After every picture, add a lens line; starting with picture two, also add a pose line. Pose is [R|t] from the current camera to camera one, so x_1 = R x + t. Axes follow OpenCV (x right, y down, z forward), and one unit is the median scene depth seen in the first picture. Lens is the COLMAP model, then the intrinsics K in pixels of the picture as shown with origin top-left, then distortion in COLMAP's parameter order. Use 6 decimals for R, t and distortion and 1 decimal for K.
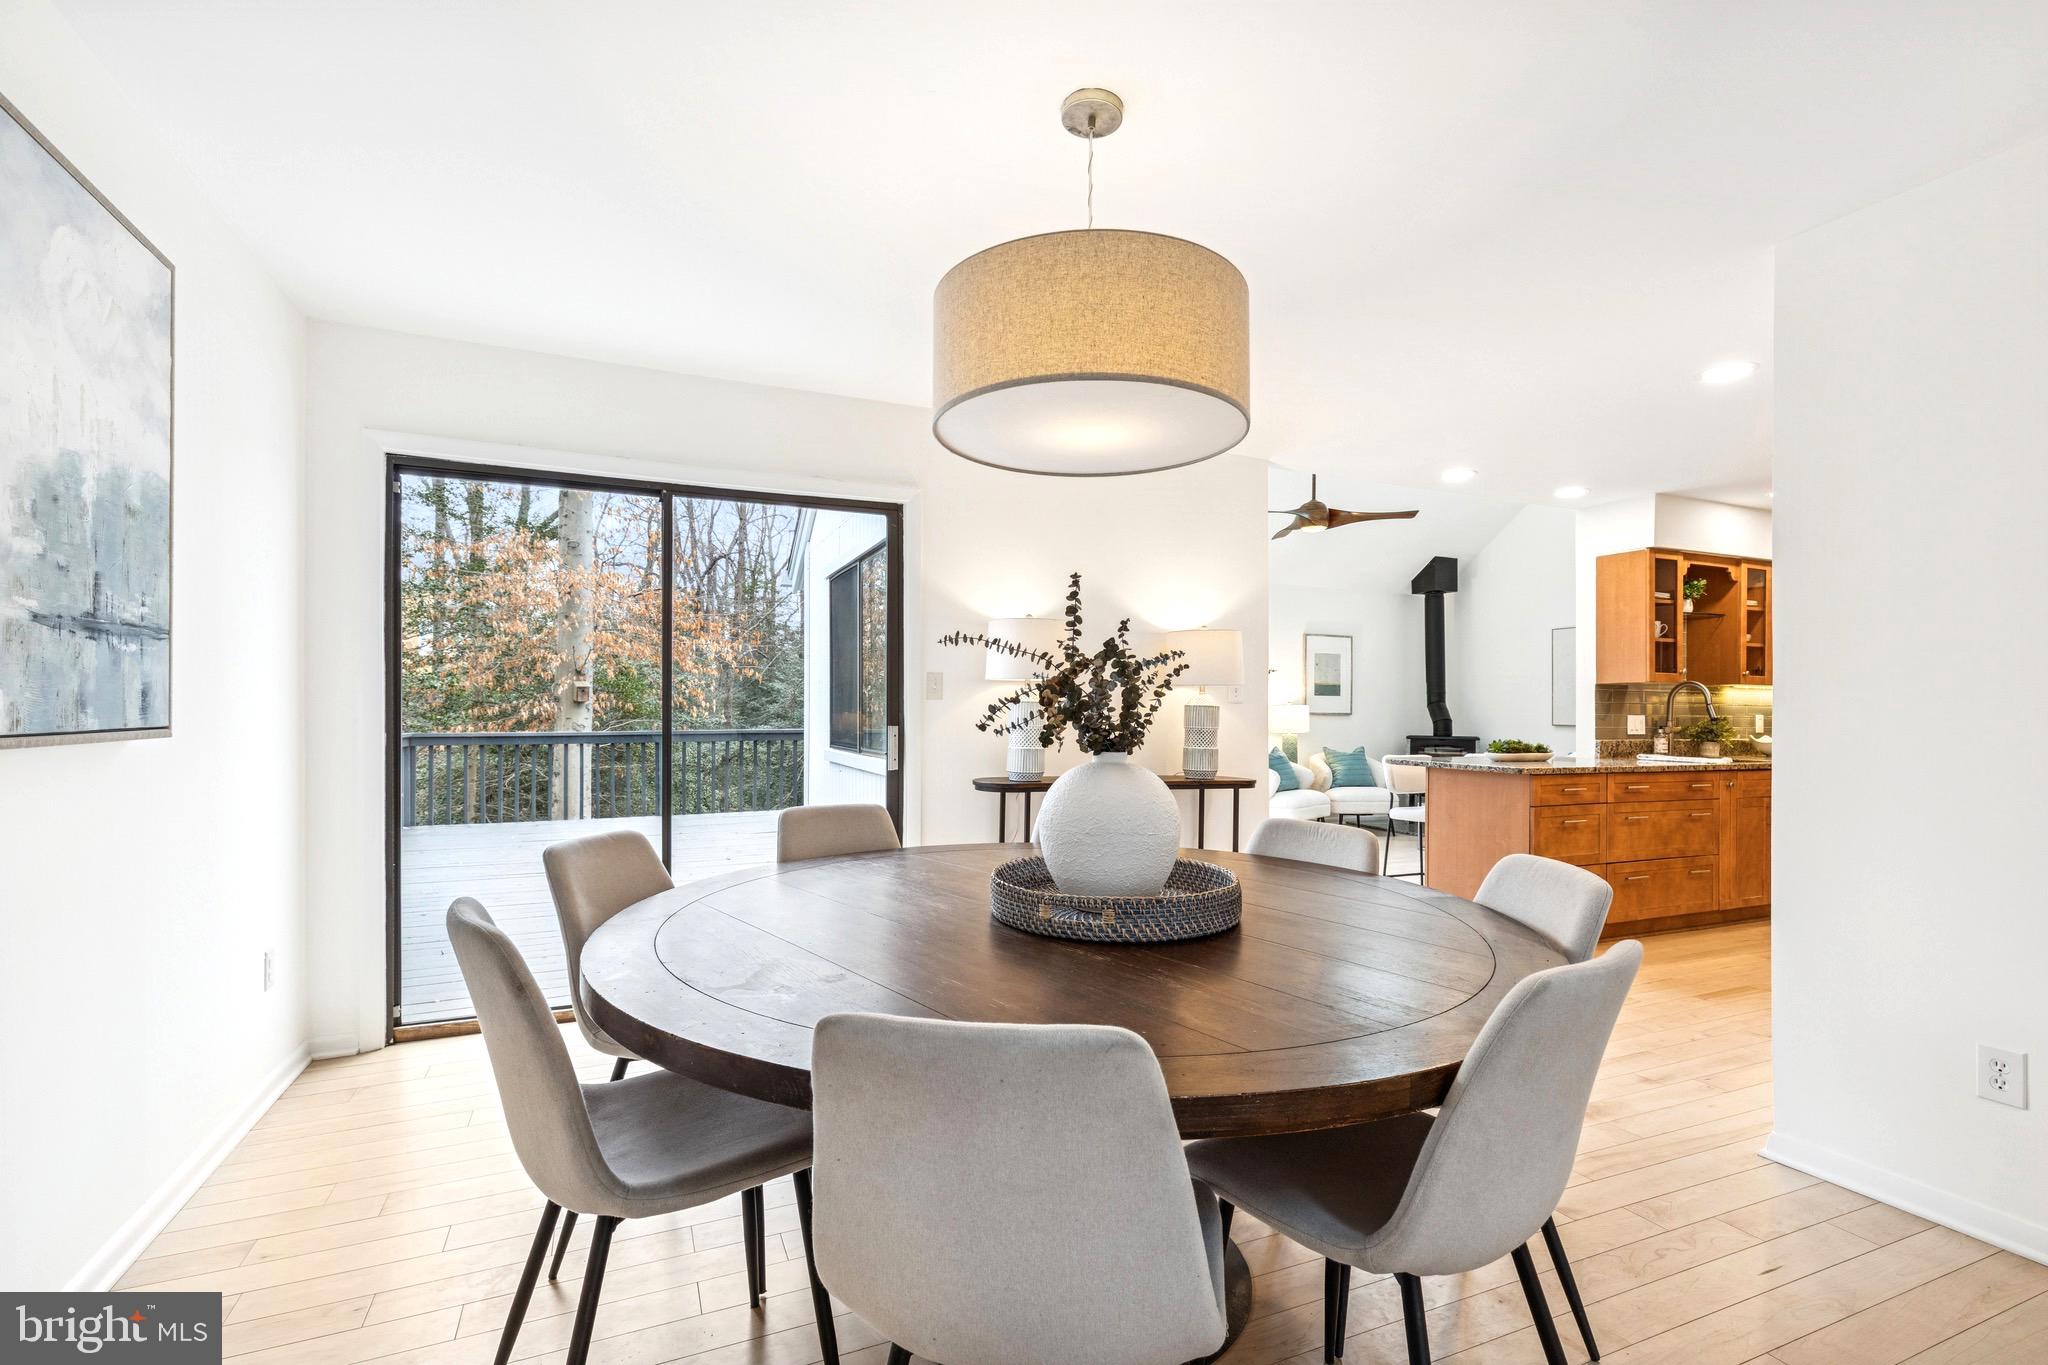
lens RADIAL K [[922.0, 0, 1027.2], [0, 922.0, 706.1], [0, 0, 1]] dist [0.005311, -0.002261]
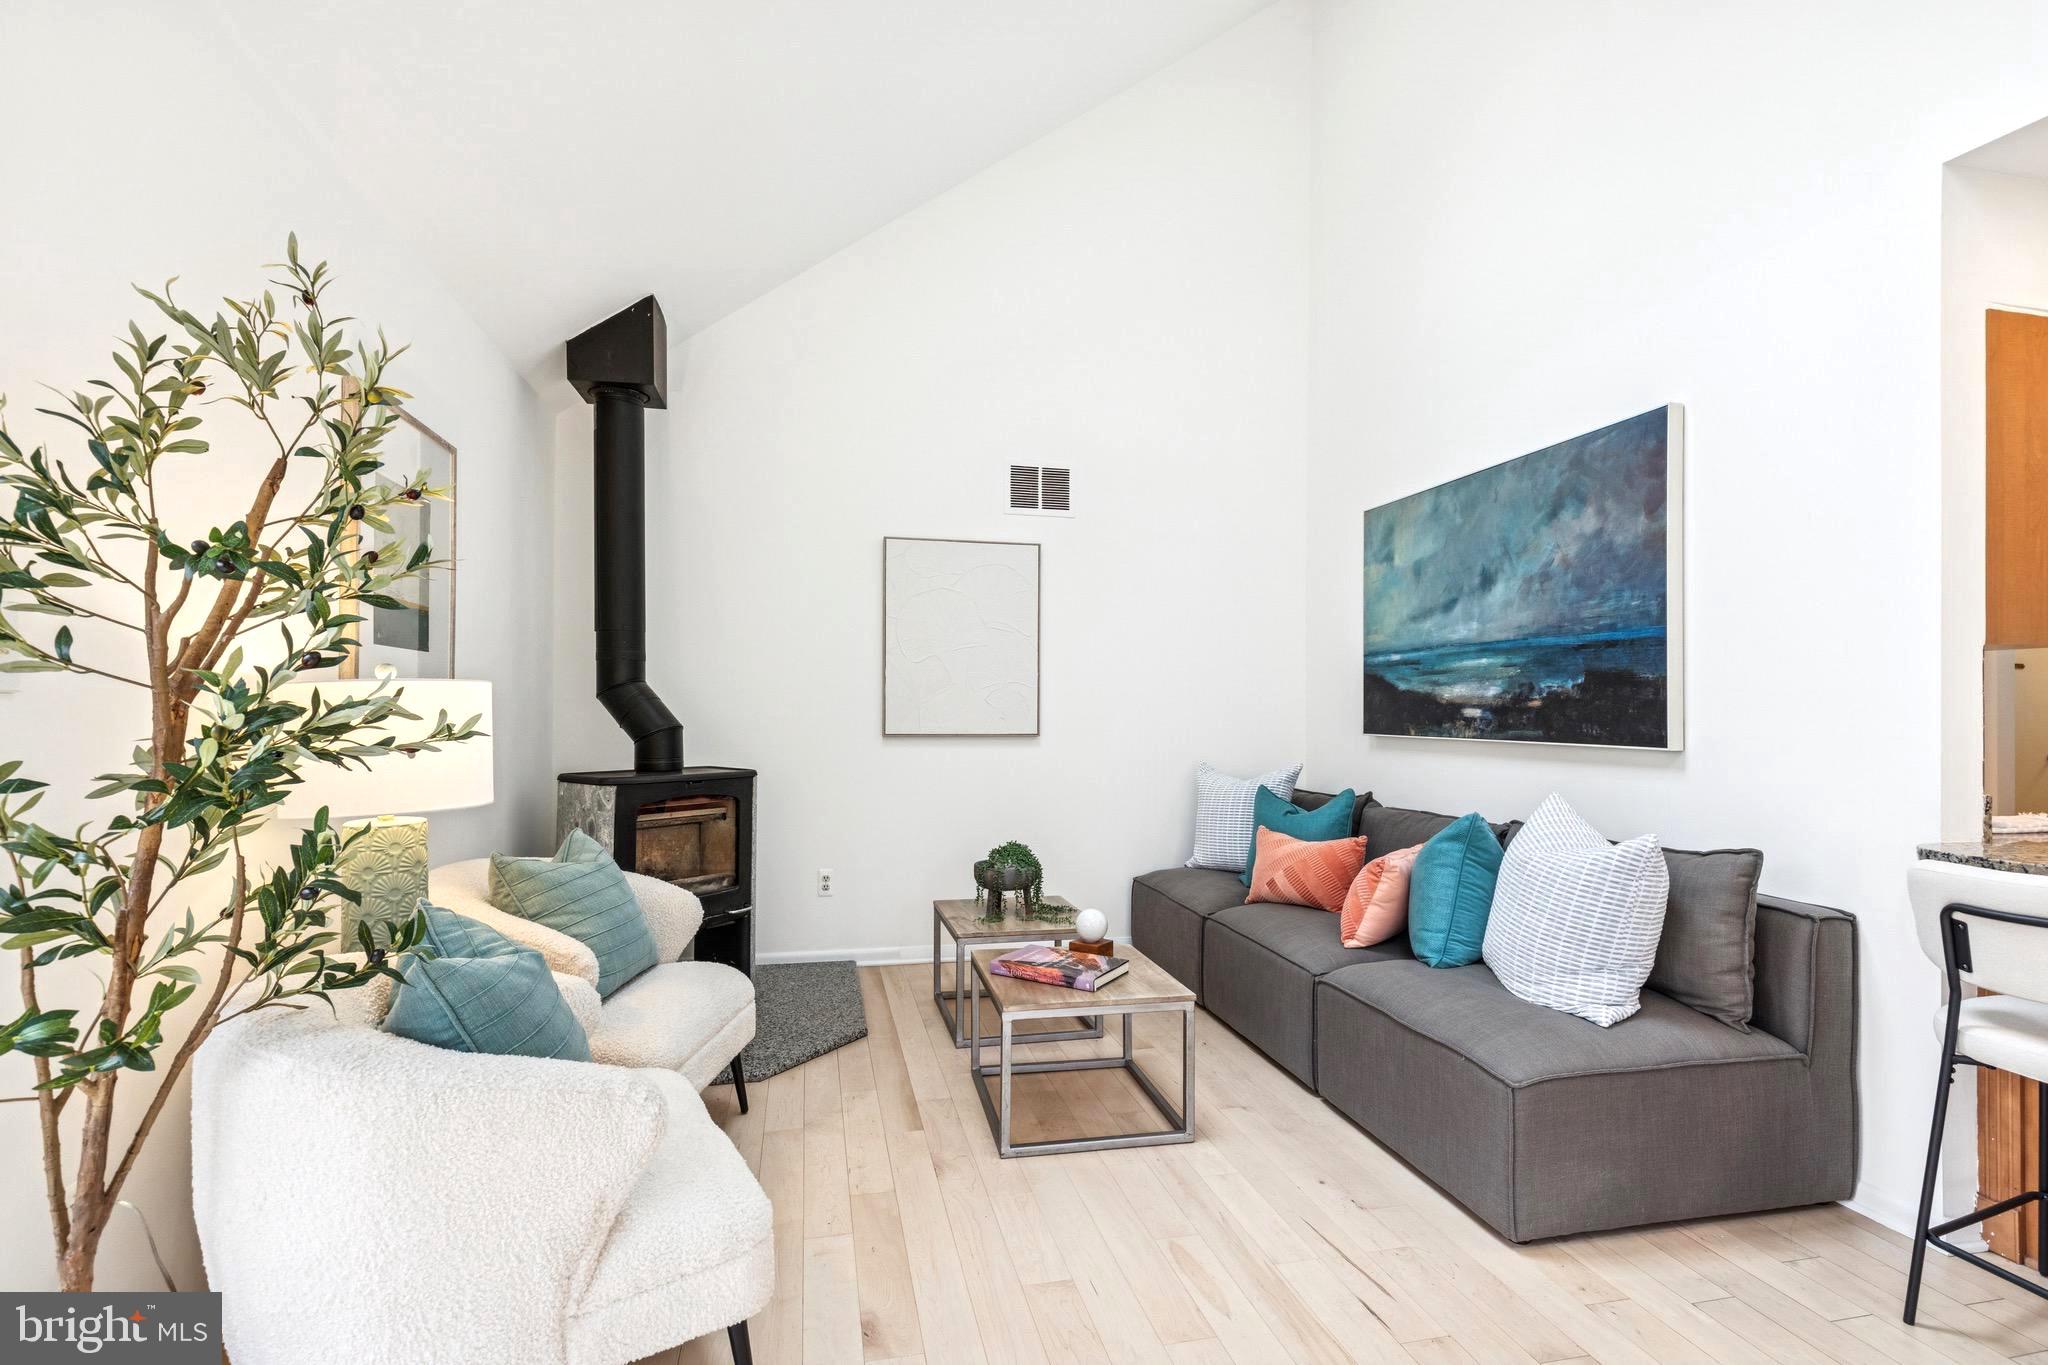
lens RADIAL K [[922.0, 0, 1015.8], [0, 922.0, 693.0], [0, 0, 1]] dist [0.005311, -0.002261]
pose [[0.201107, 0.009993, 0.979518, 0.166346], [-0.011770, 0.999900, -0.007785, 0.001950], [-0.979499, -0.009964, 0.201204, 1.275800]]
